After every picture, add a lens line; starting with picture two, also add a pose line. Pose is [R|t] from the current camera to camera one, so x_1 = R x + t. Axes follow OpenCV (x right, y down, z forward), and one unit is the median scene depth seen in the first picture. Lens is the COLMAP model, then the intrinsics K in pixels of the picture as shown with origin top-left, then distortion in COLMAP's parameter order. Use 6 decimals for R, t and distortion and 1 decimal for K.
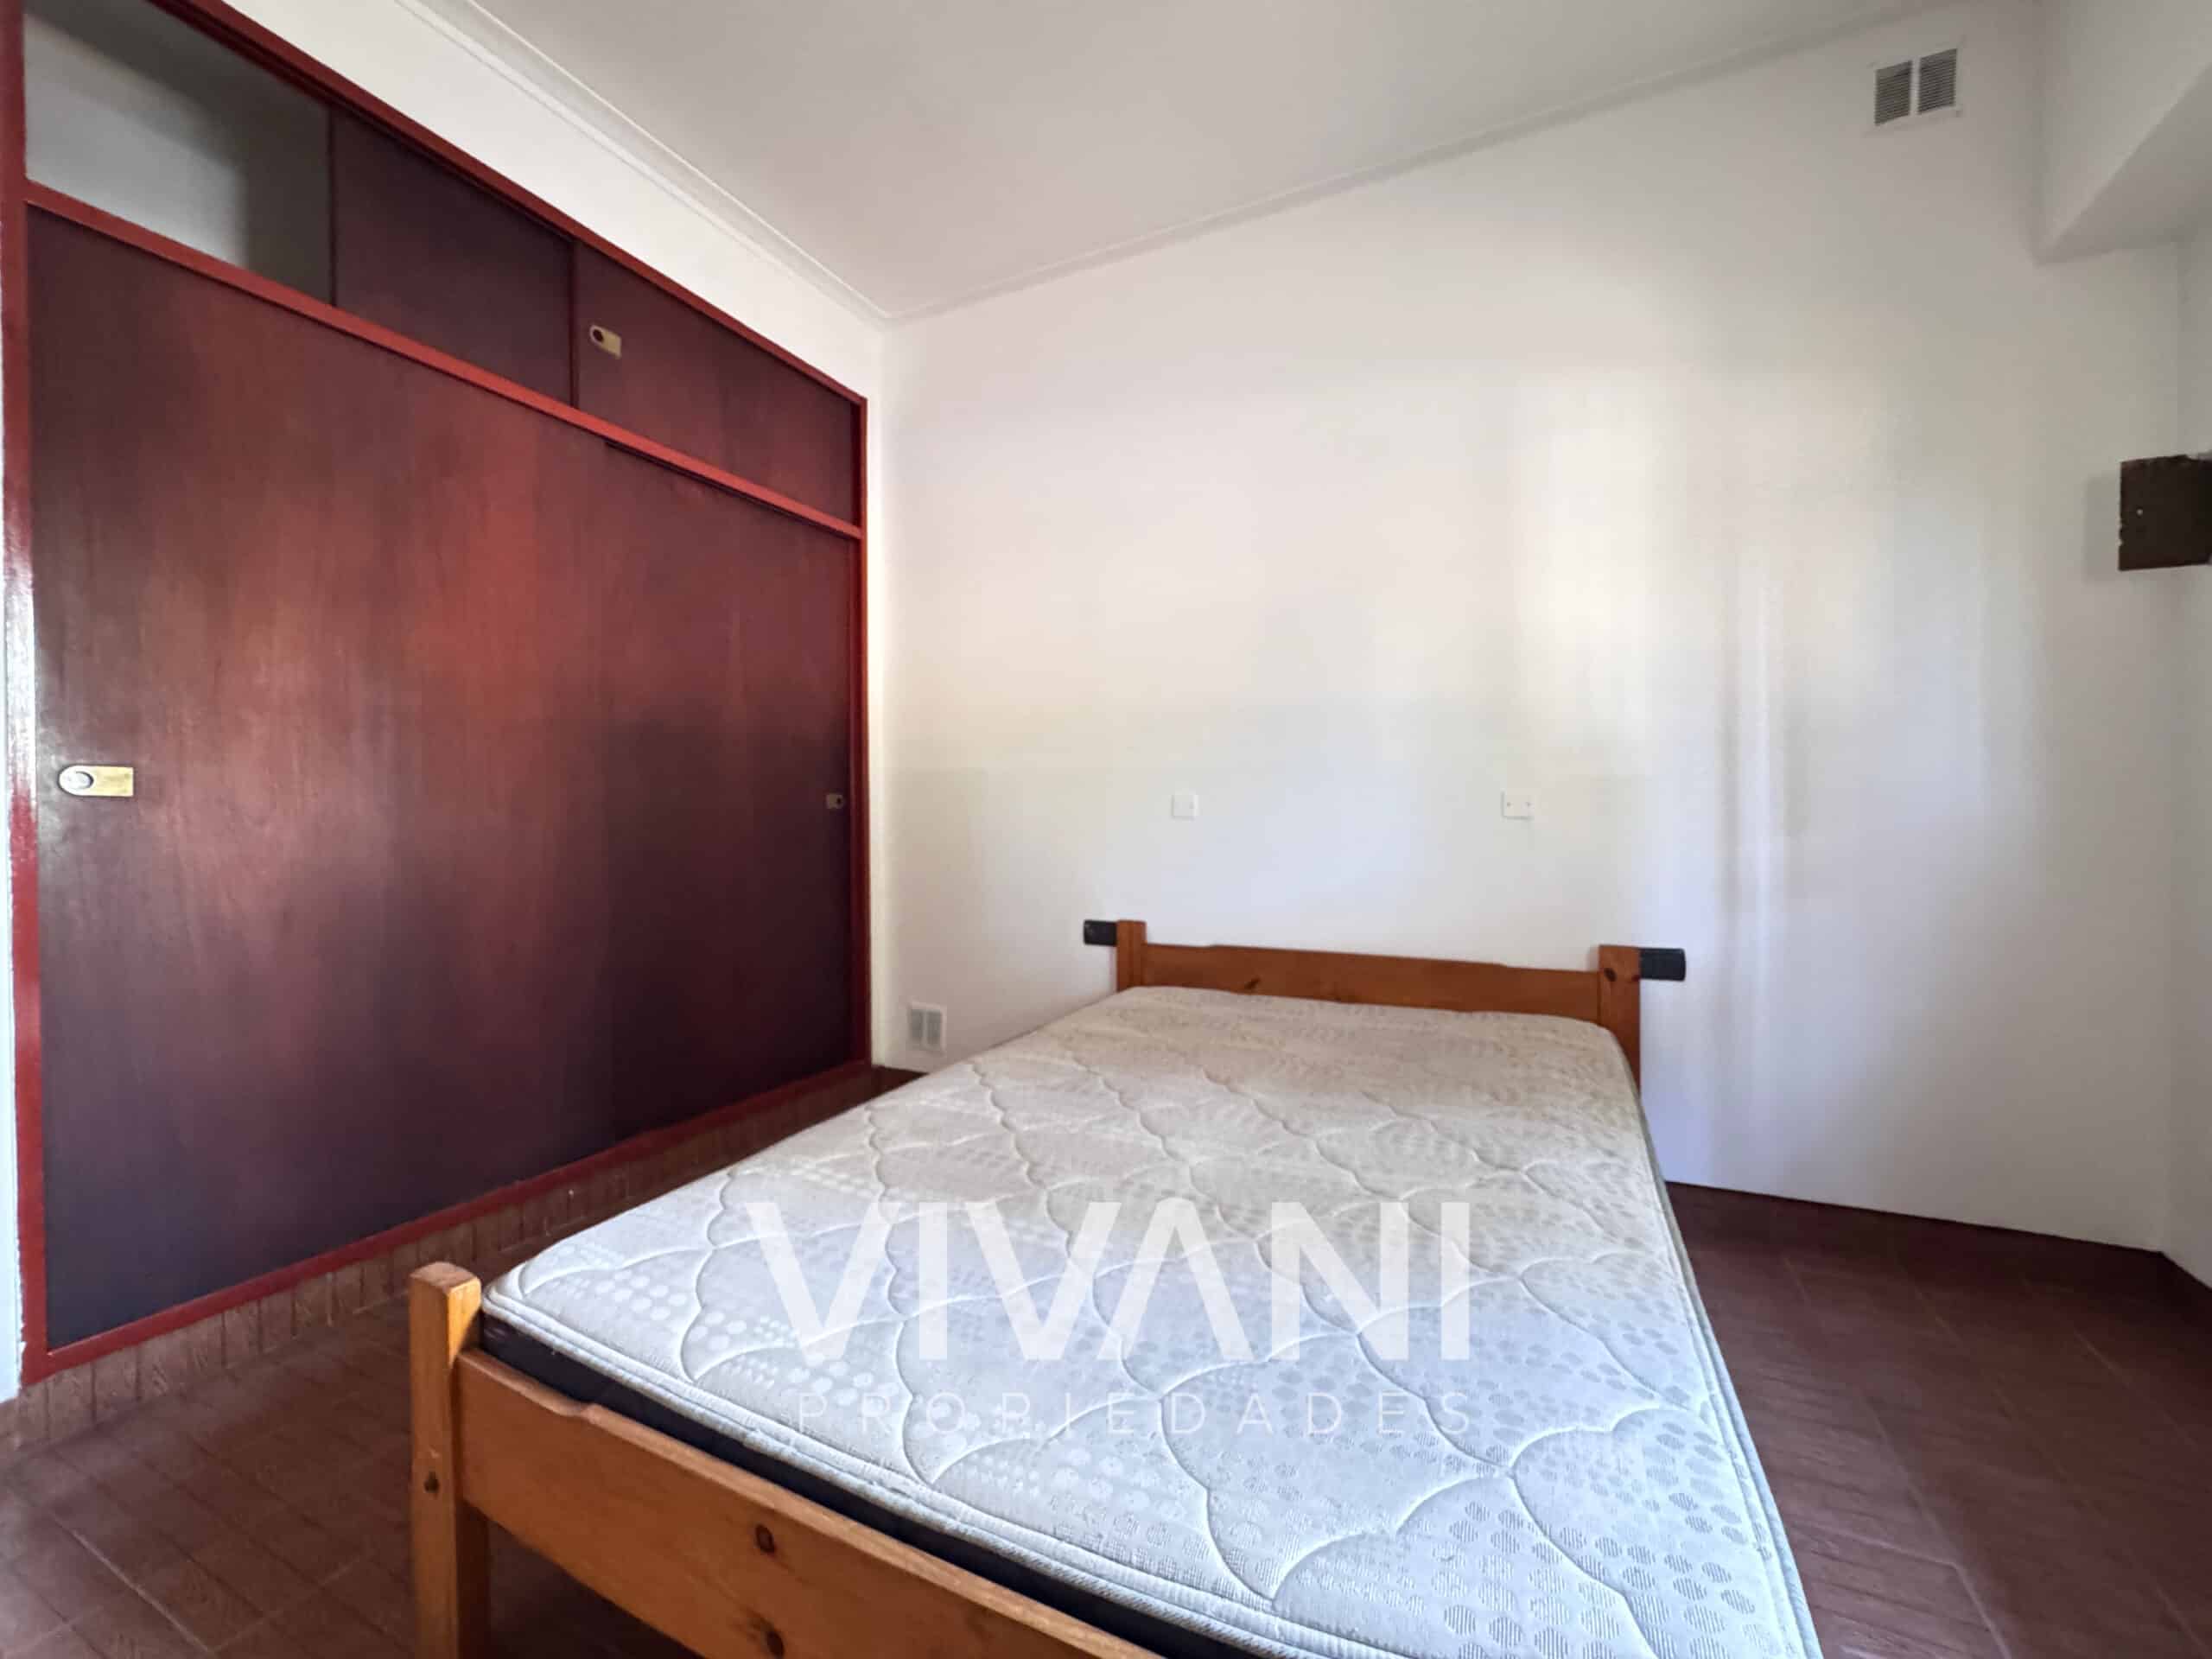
lens RADIAL K [[889.3, 0, 1102.6], [0, 889.3, 824.2], [0, 0, 1]] dist [-0.003666, 0.001038]
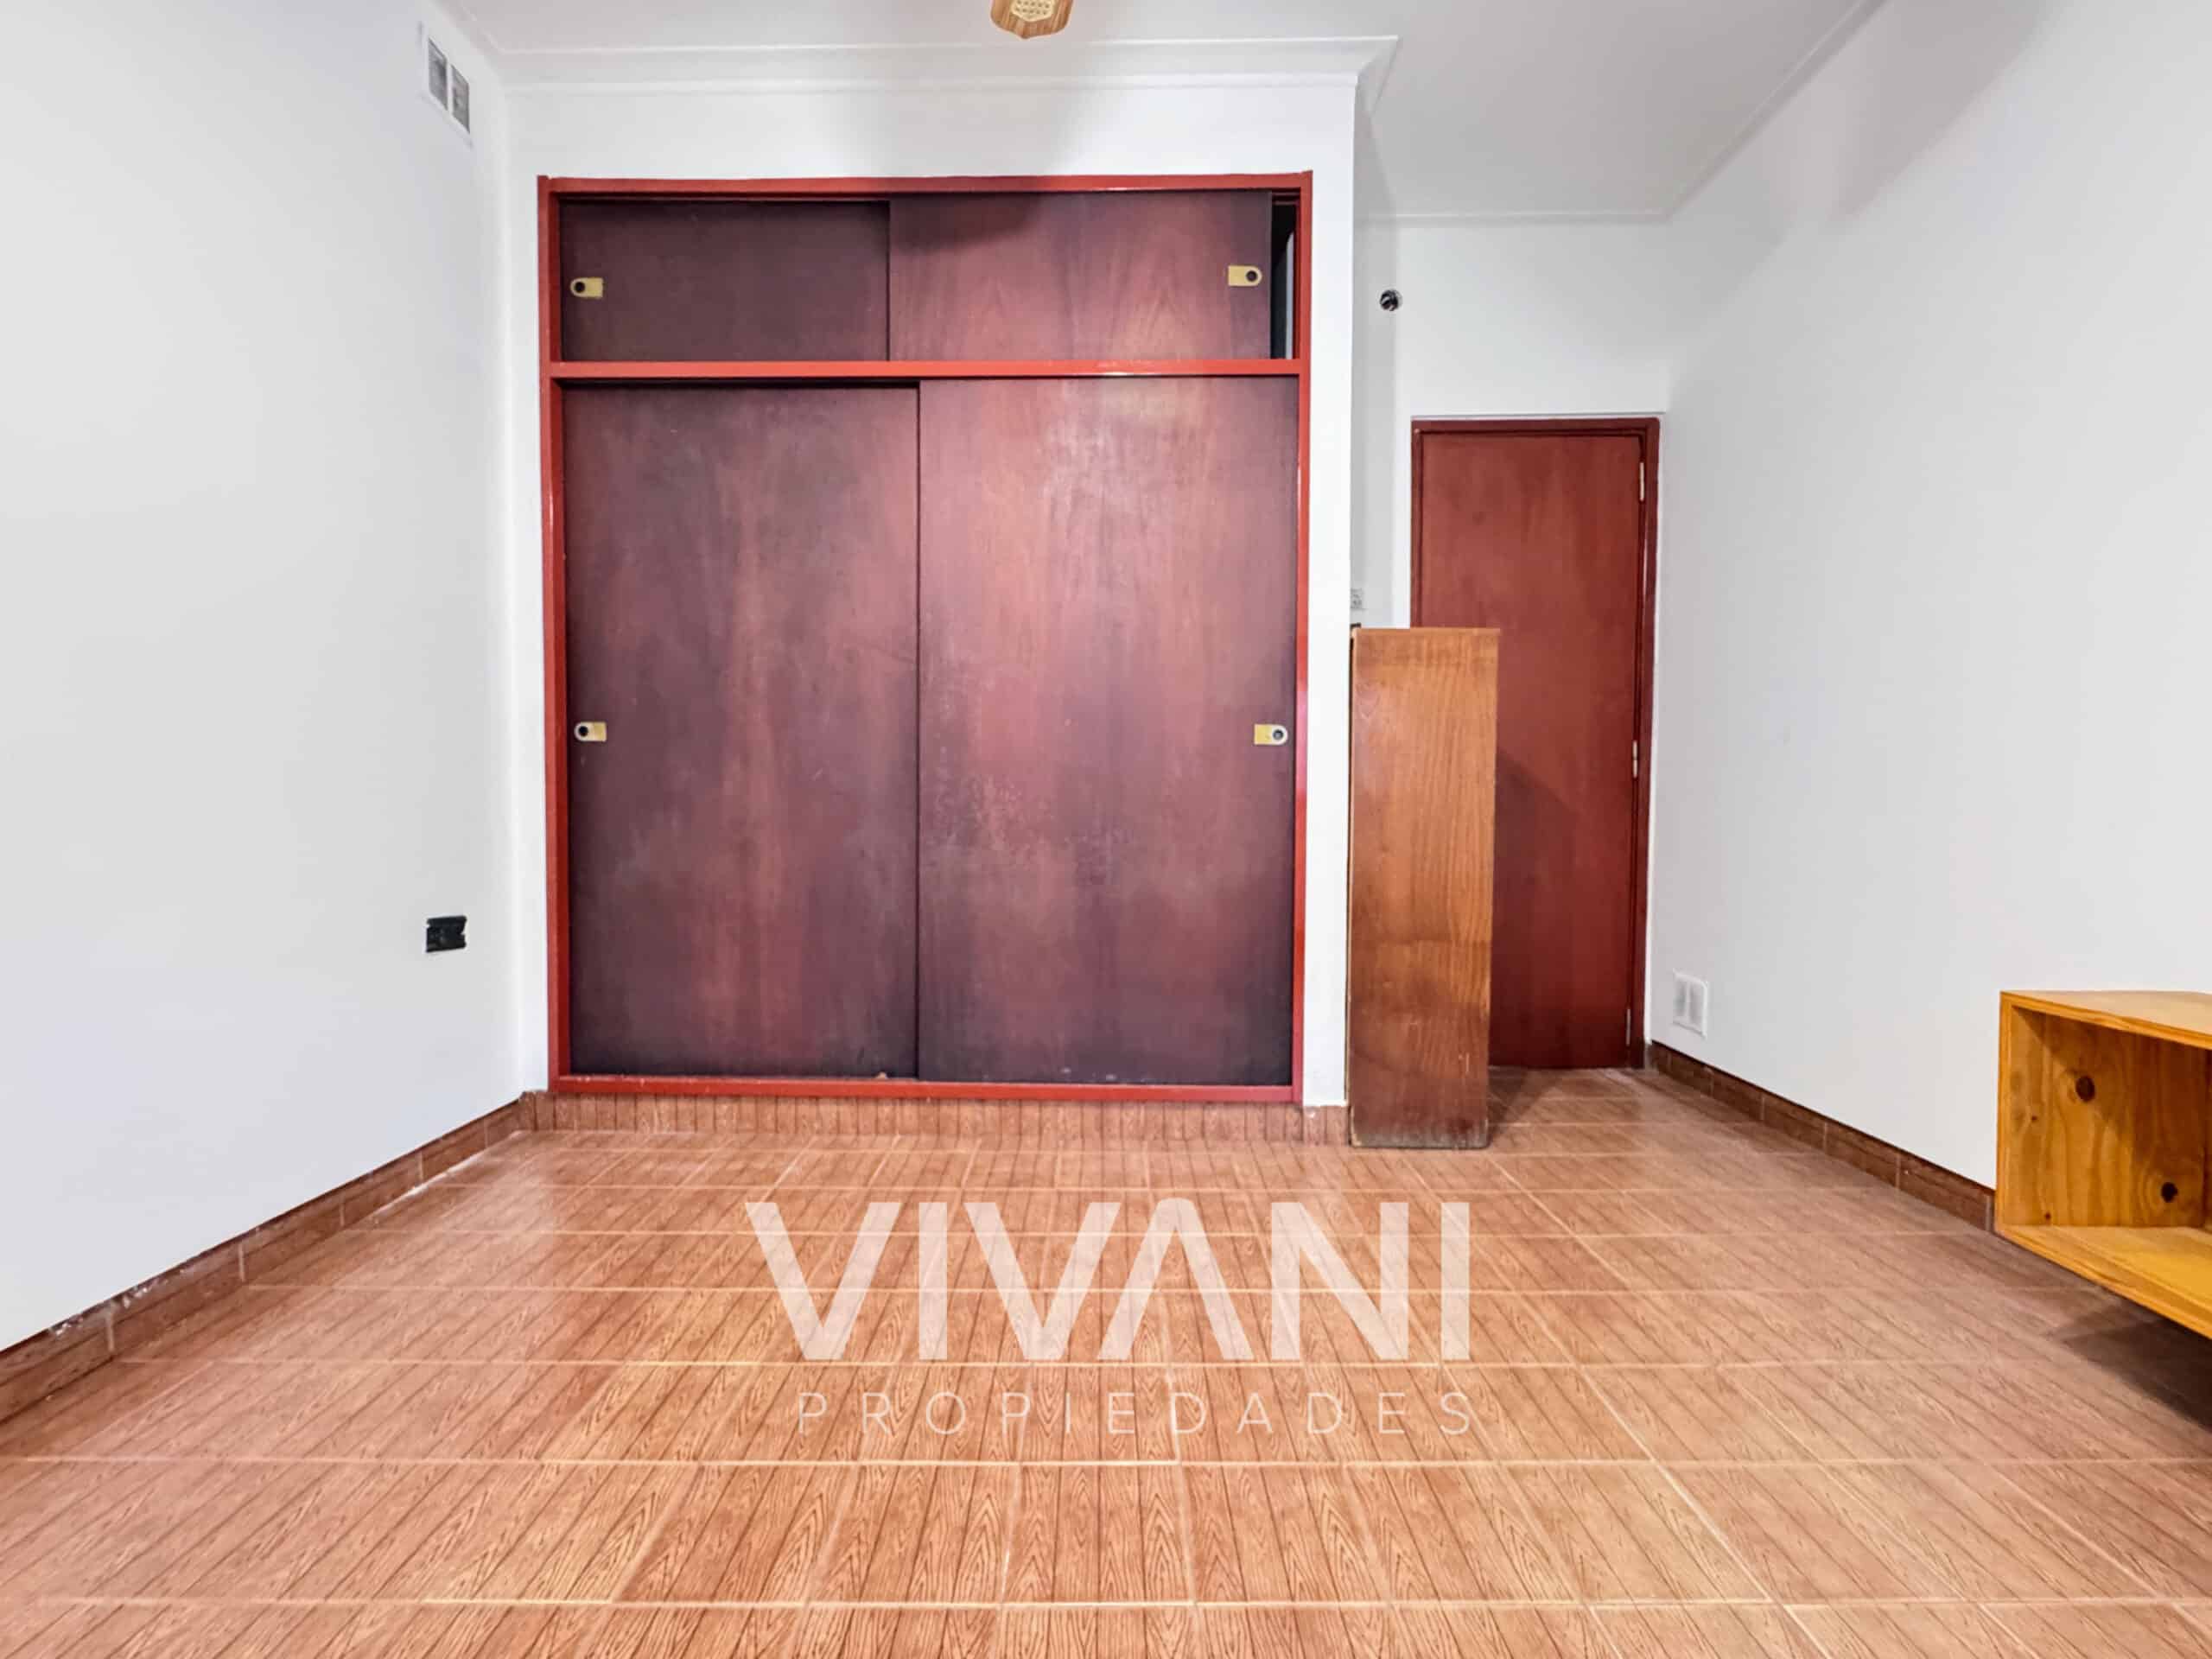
lens RADIAL K [[906.0, 0, 1102.7], [0, 906.0, 826.1], [0, 0, 1]] dist [-0.004865, 0.000035]
pose [[0.439660, 0.034916, -0.897485, 0.612852], [-0.005216, 0.999326, 0.036323, 0.045451], [0.898149, -0.011289, 0.439546, 0.947583]]
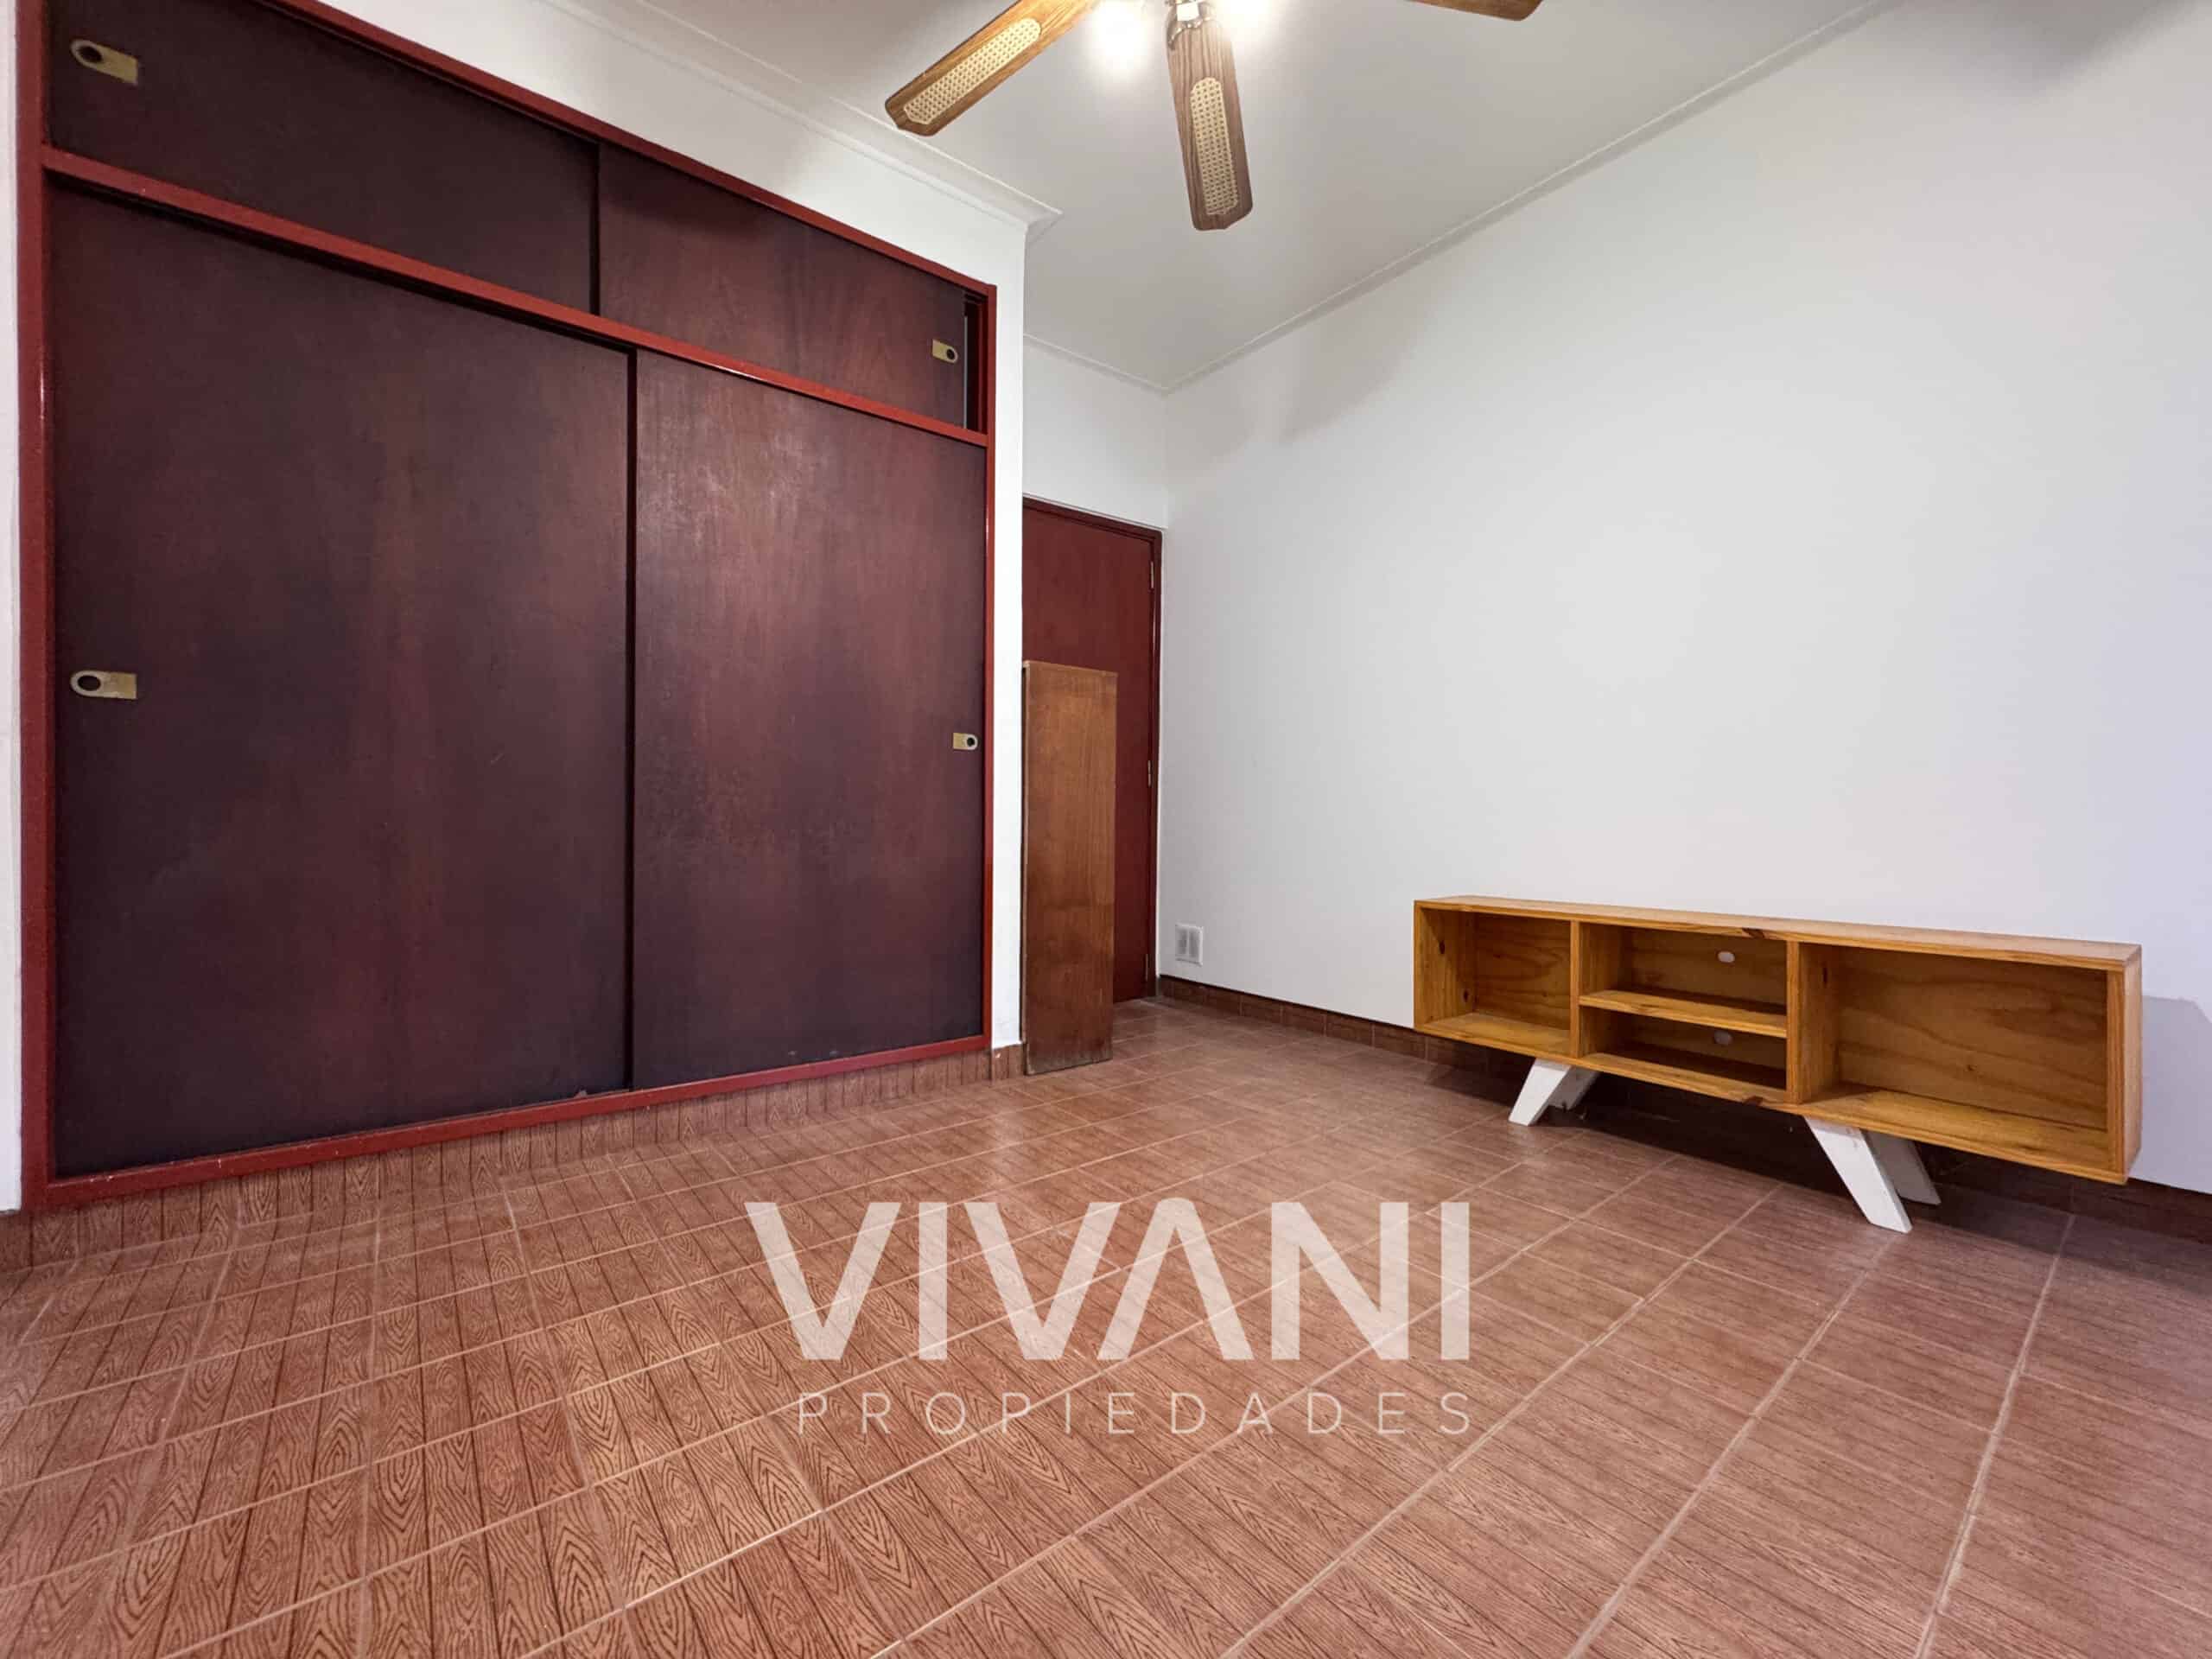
lens RADIAL K [[889.3, 0, 1102.6], [0, 889.3, 824.2], [0, 0, 1]] dist [-0.003666, 0.001038]
pose [[0.904441, 0.020284, -0.426115, 0.393765], [-0.015258, 0.999768, 0.015207, 0.077251], [0.426325, -0.007253, 0.904541, 0.418926]]
